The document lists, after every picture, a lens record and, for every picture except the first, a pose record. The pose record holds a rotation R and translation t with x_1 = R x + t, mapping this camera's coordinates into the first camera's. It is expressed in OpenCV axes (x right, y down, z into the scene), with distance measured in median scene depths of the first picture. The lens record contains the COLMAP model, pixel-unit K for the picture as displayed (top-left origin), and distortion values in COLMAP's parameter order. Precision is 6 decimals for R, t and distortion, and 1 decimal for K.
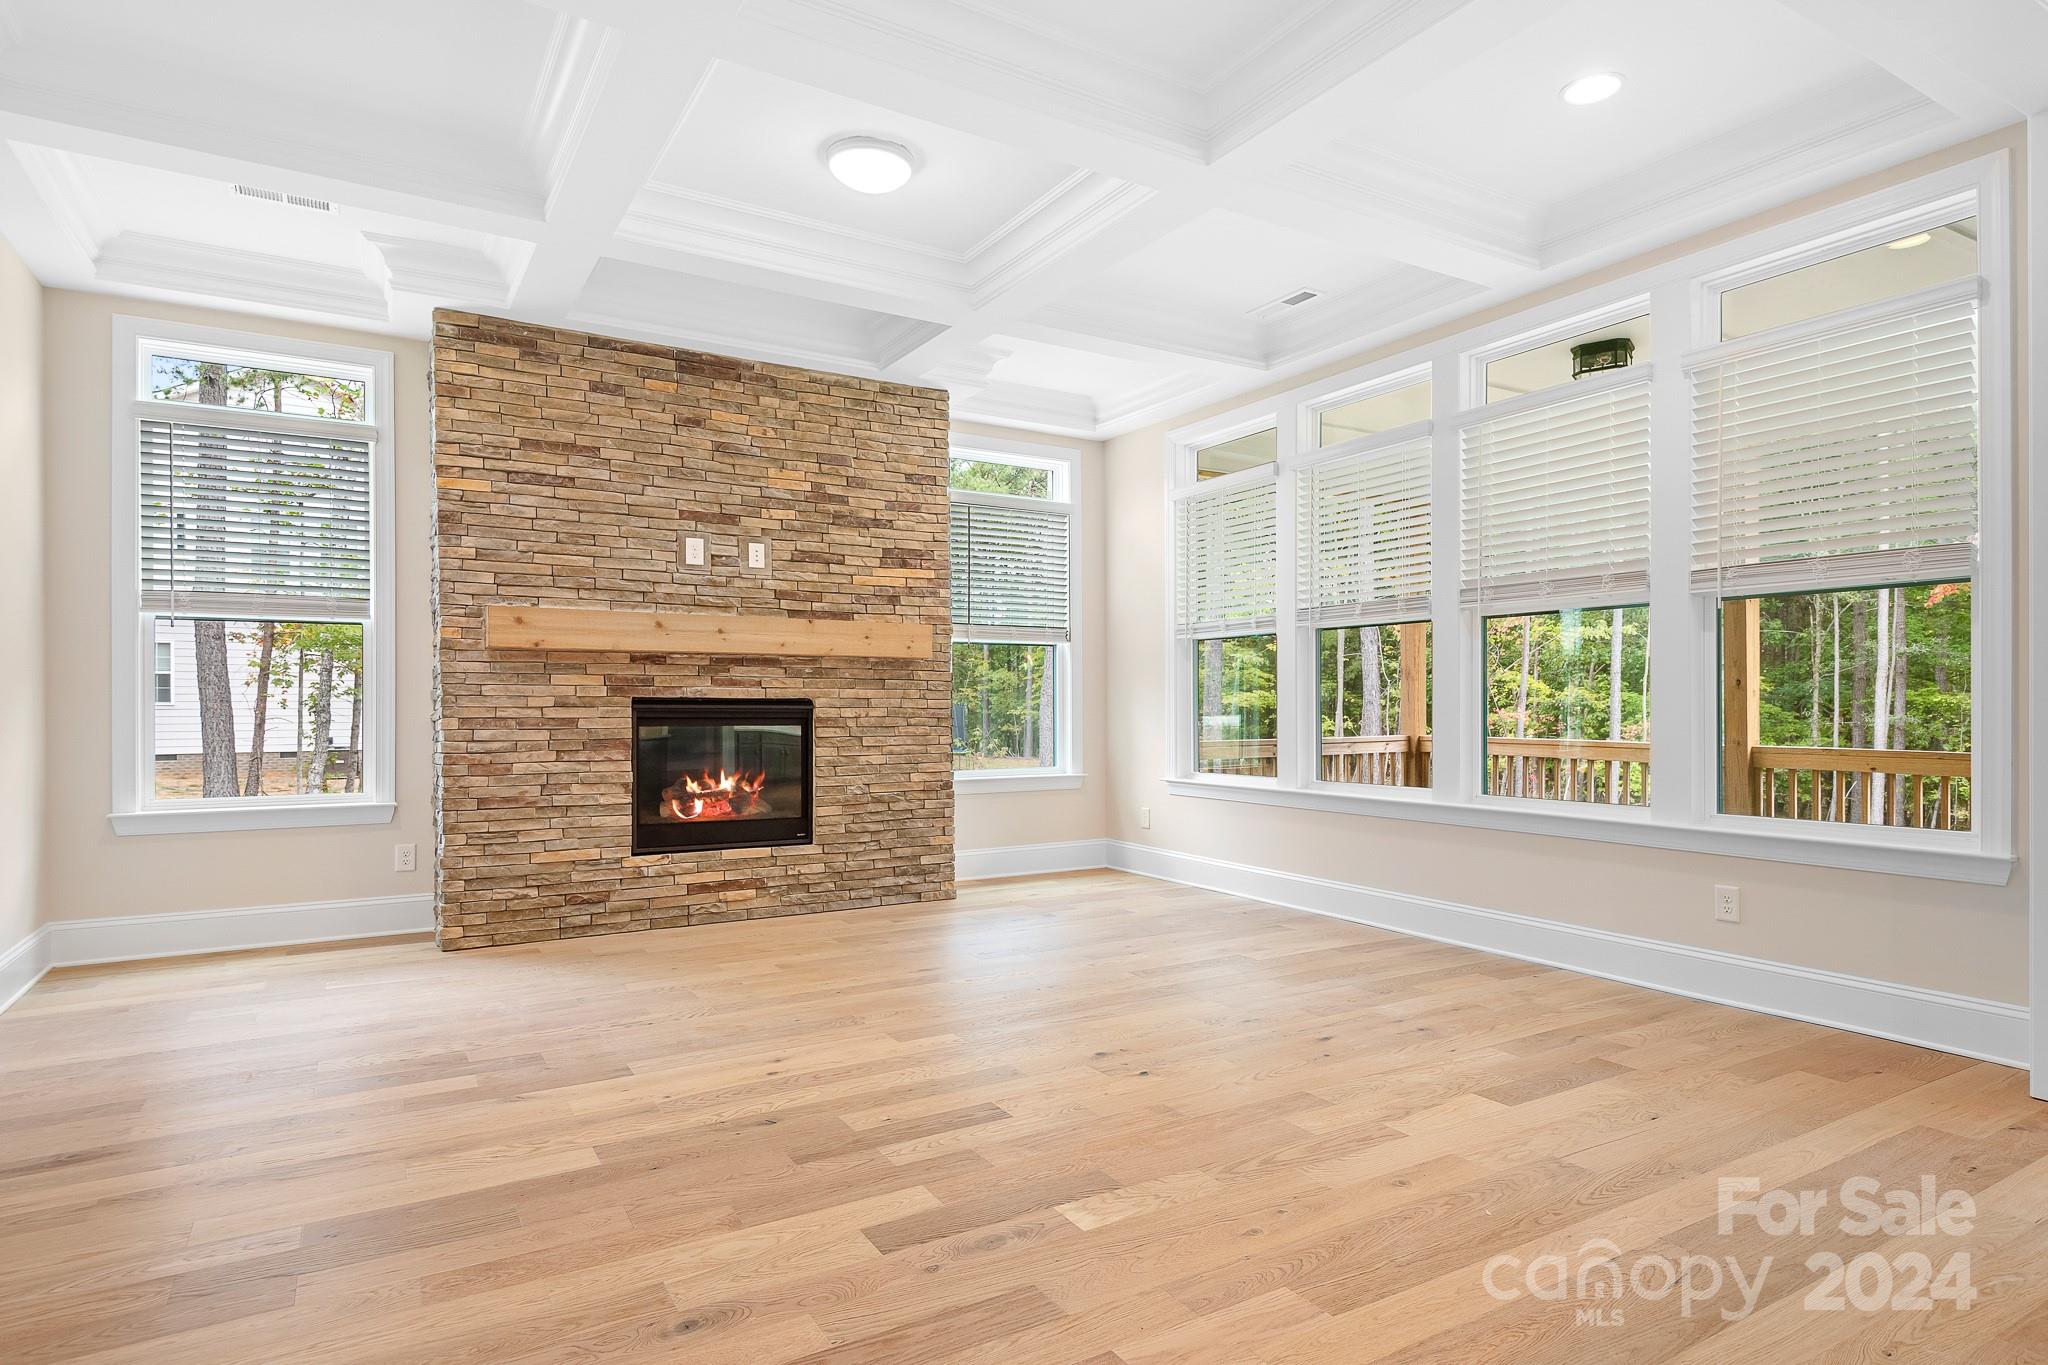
lens RADIAL K [[1107.9, 0, 1020.8], [0, 1107.9, 700.1], [0, 0, 1]] dist [0.002398, -0.012111]
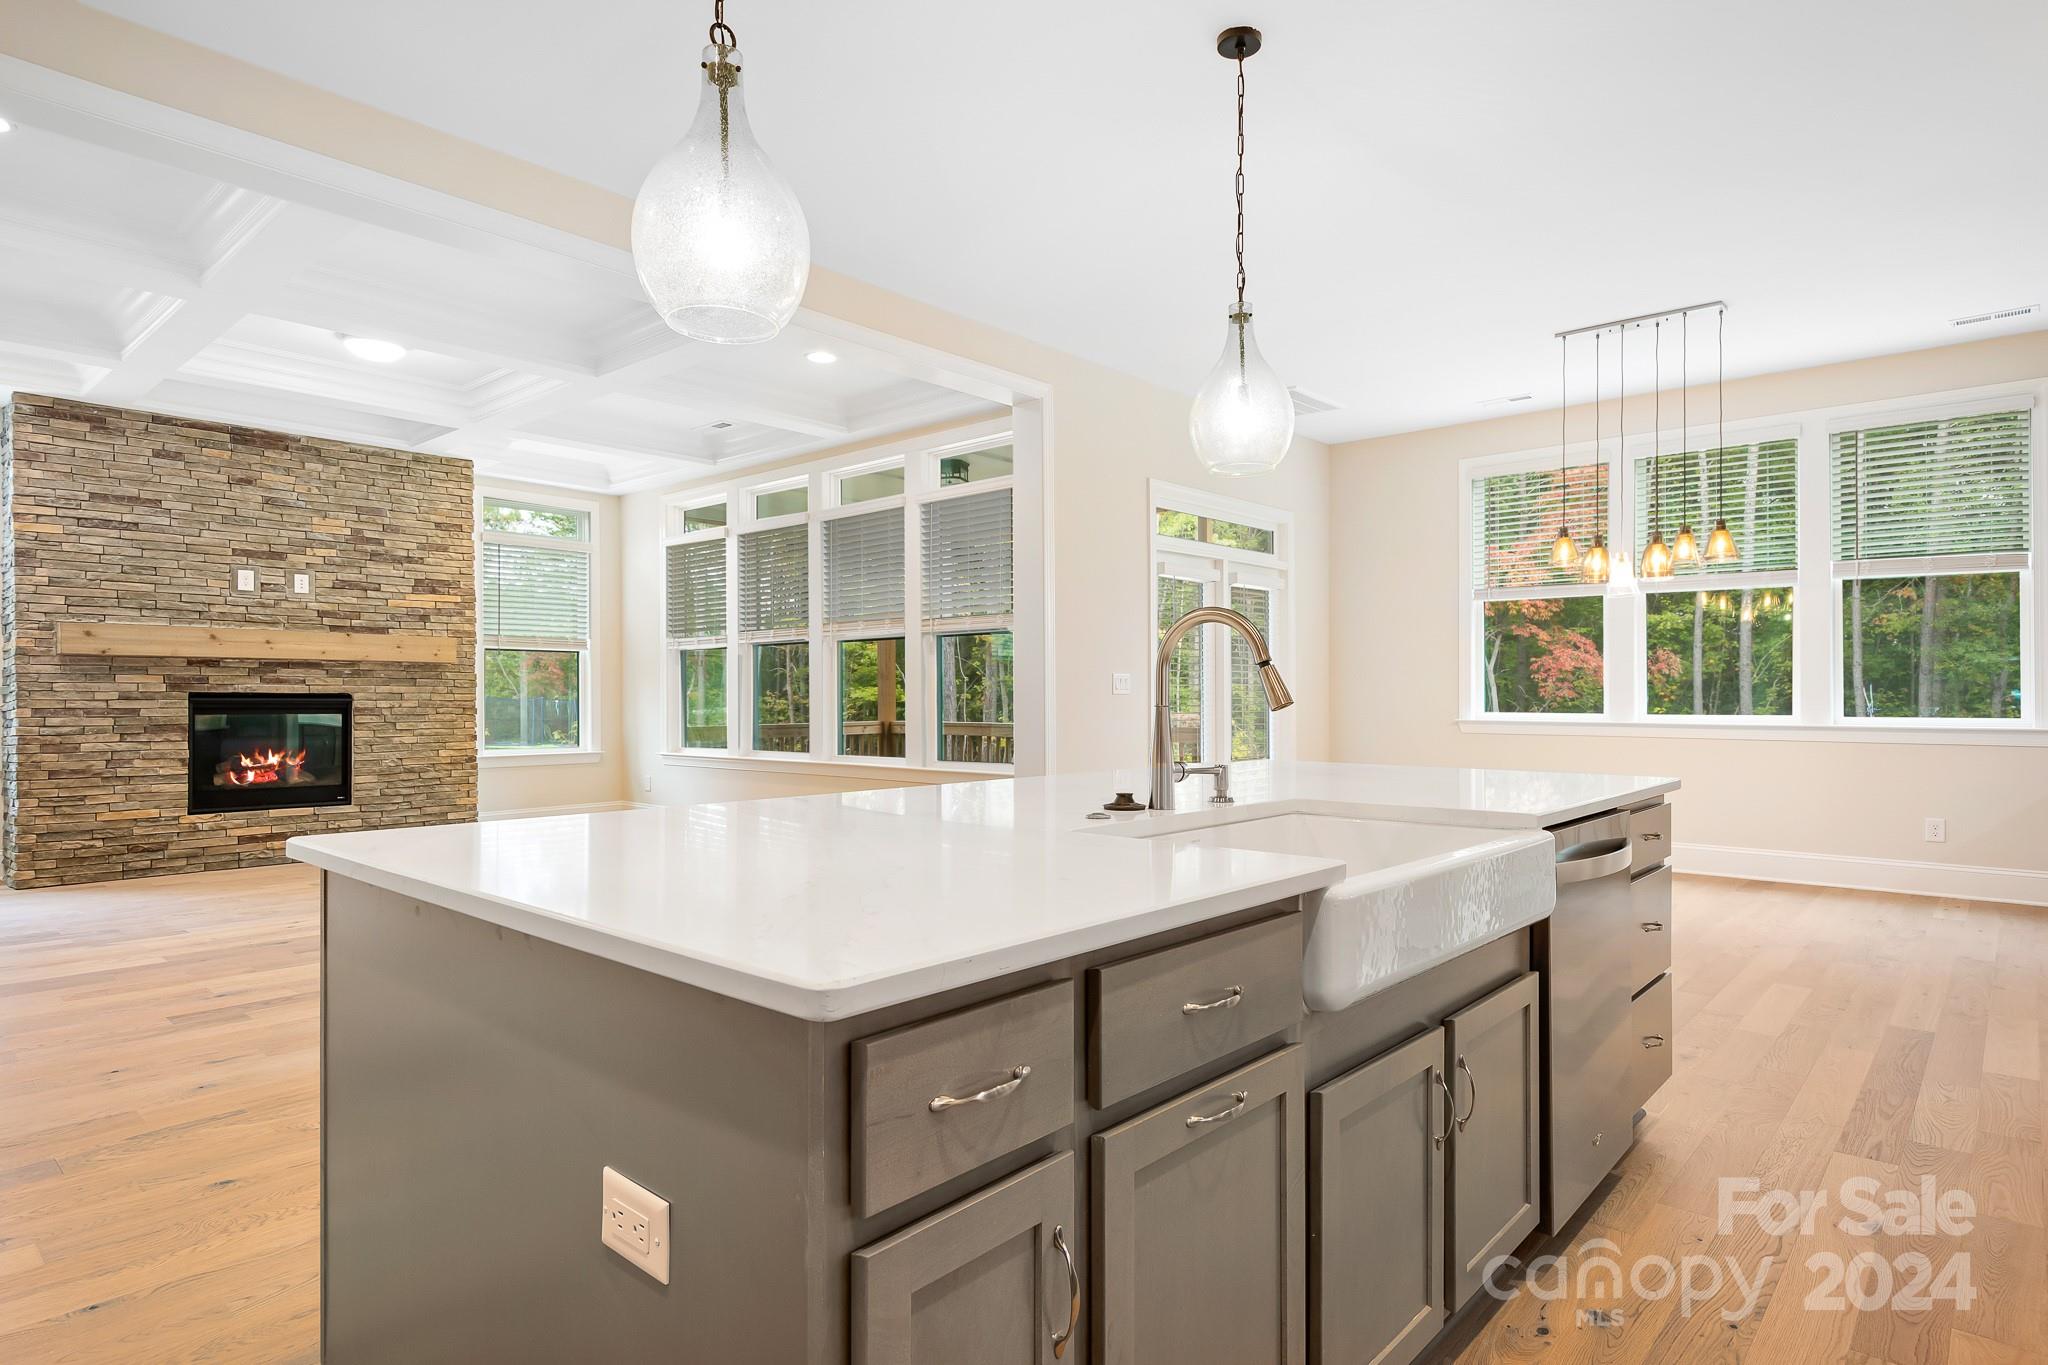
lens RADIAL K [[1107.9, 0, 1039.3], [0, 1107.9, 685.0], [0, 0, 1]] dist [0.002398, -0.012111]
pose [[0.948866, 0.002695, 0.315667, 0.183007], [-0.000179, 0.999968, -0.008001, -0.000959], [-0.315679, 0.007535, 0.948836, -0.534055]]
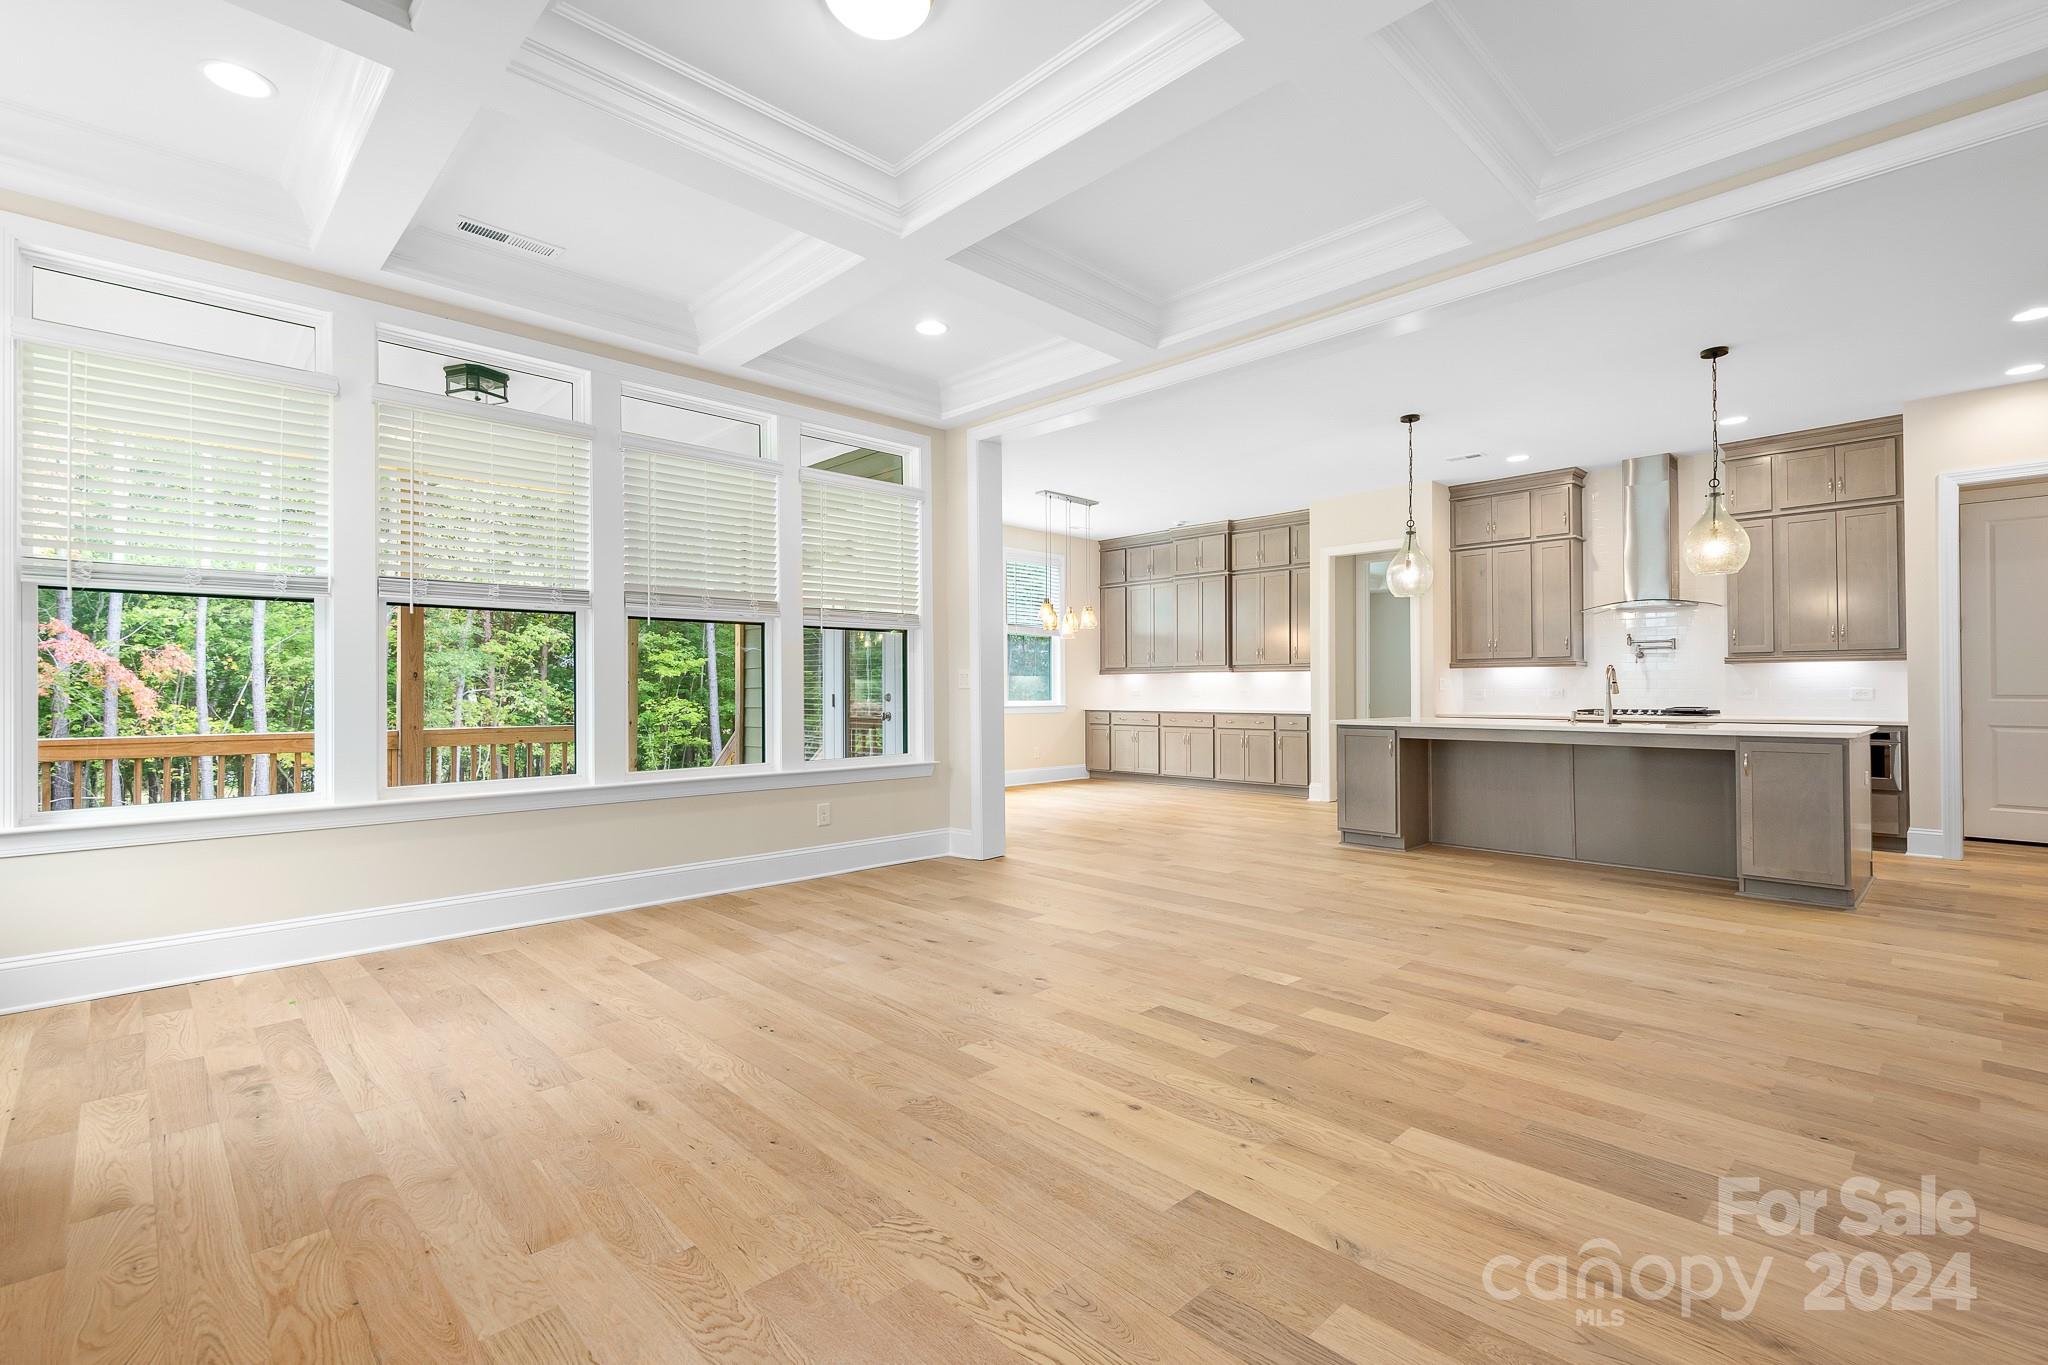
lens RADIAL K [[927.3, 0, 1028.7], [0, 927.3, 684.7], [0, 0, 1]] dist [0.003868, -0.001136]
pose [[-0.232458, 0.006434, 0.972585, -0.801235], [0.000577, 0.999979, -0.006477, 0.000940], [-0.972606, -0.000945, -0.232457, 1.078703]]
